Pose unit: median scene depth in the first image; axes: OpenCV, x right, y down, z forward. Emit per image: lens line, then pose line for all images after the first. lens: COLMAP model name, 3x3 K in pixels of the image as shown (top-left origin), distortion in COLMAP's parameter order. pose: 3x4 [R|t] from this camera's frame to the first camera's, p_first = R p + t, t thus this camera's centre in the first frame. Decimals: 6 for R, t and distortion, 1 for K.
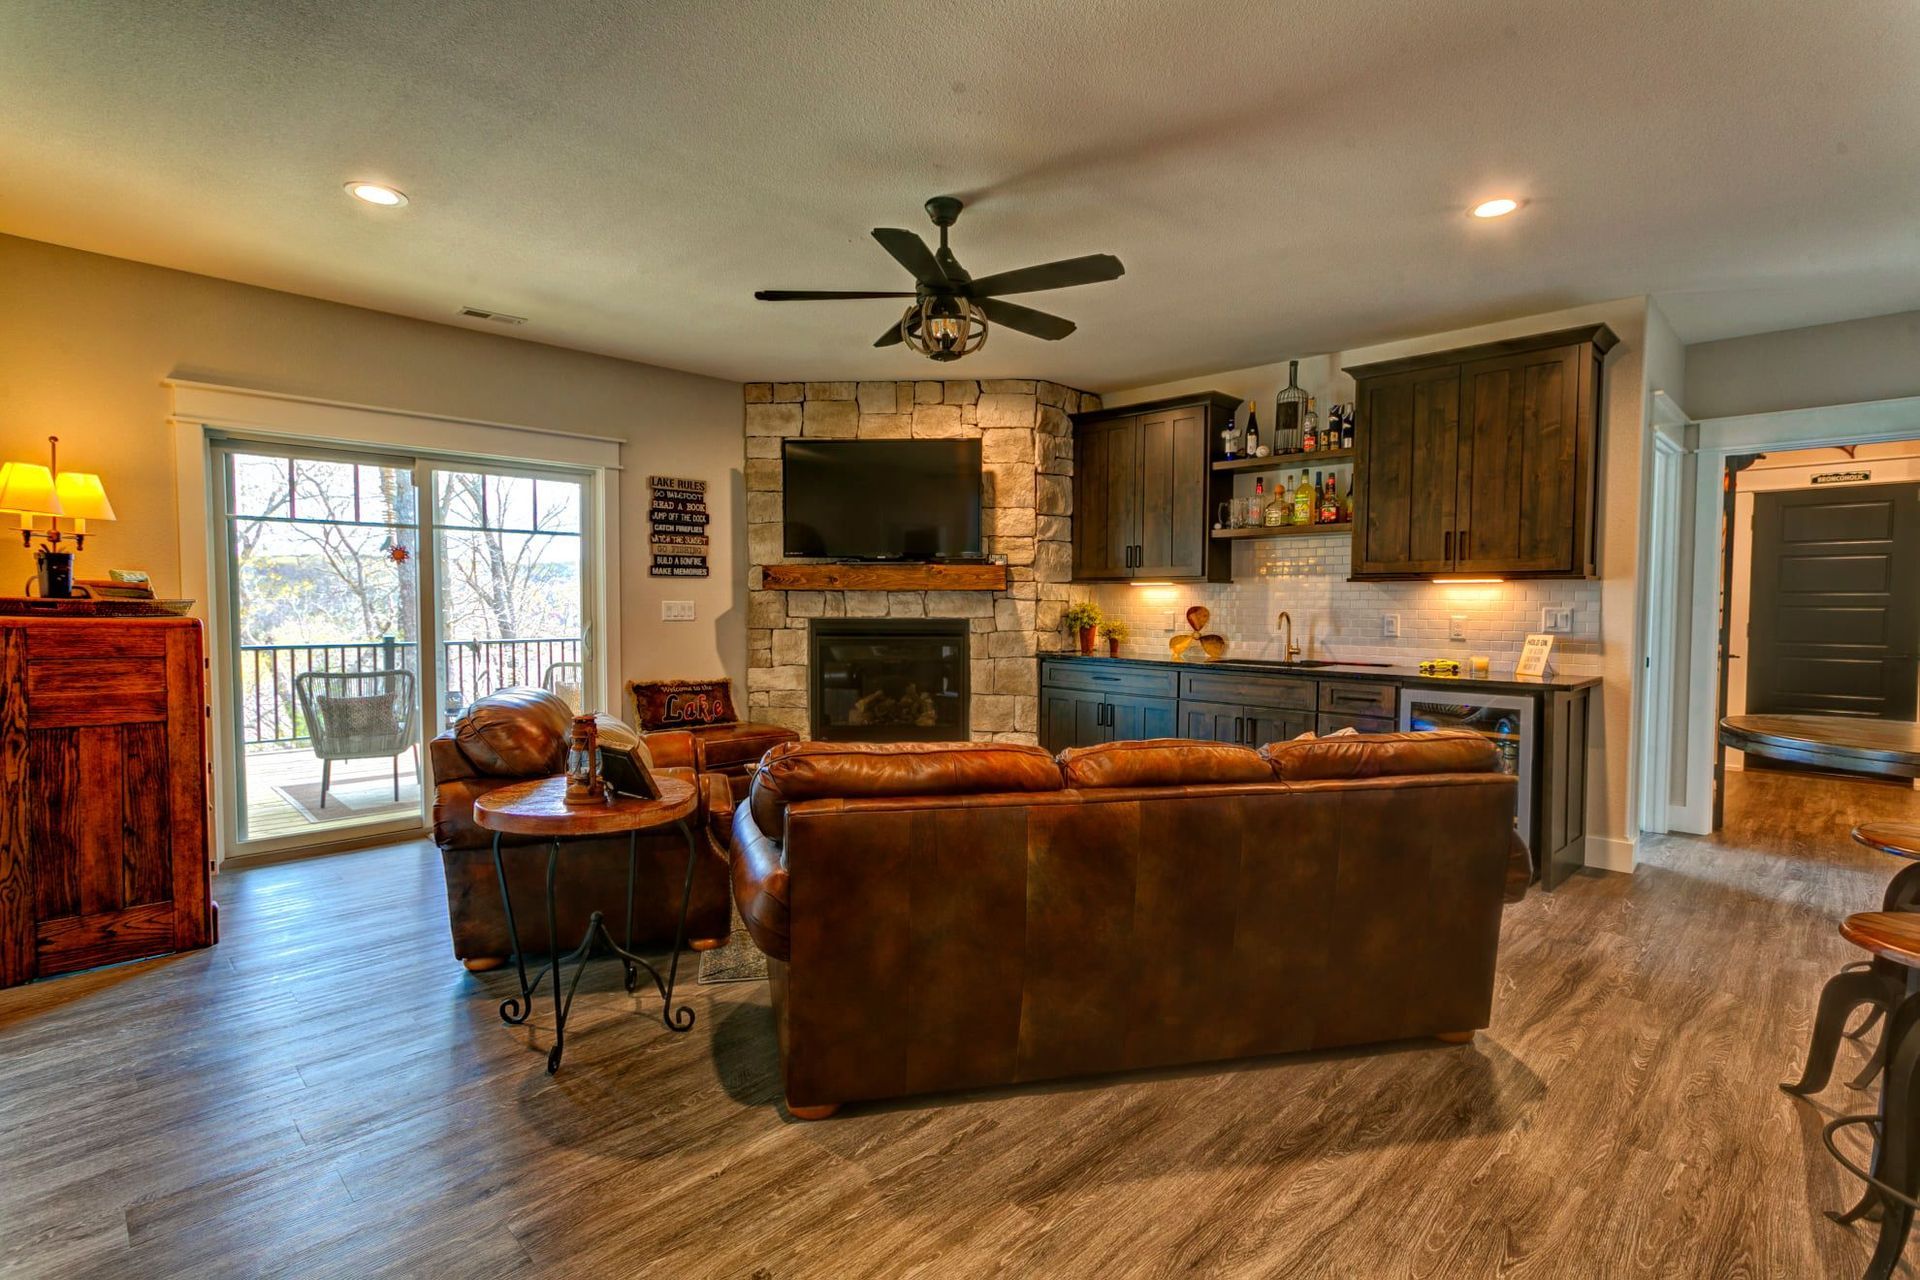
lens RADIAL K [[921.6, 0, 962.8], [0, 921.6, 640.1], [0, 0, 1]] dist [0.002264, 0.001275]
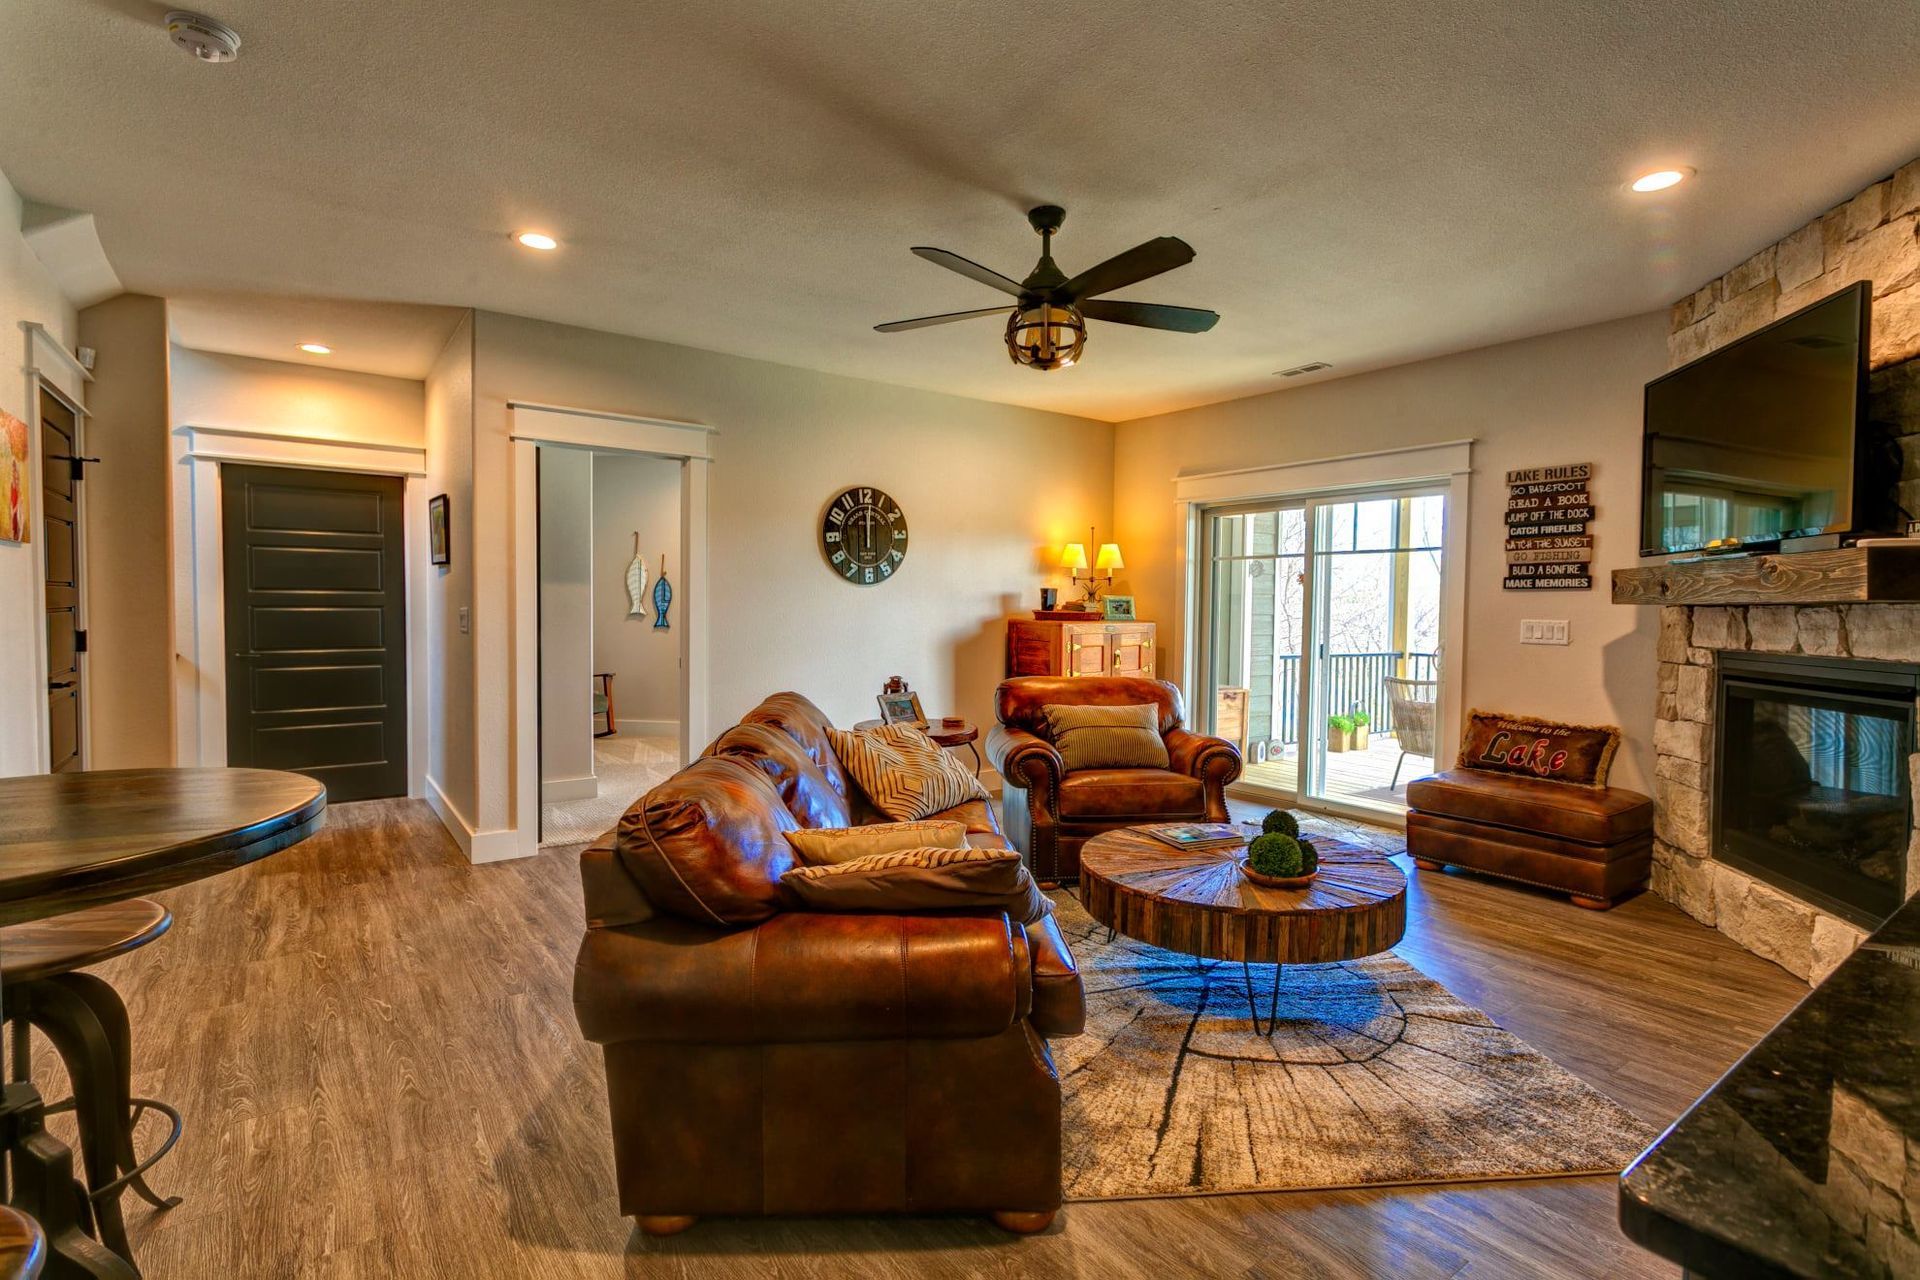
lens RADIAL K [[921.6, 0, 962.8], [0, 921.6, 640.1], [0, 0, 1]] dist [0.002264, 0.001275]
pose [[-0.165435, 0.029185, -0.985789, 0.571338], [-0.058417, 0.997517, 0.039336, -0.026970], [0.984489, 0.064094, -0.163320, 0.637000]]
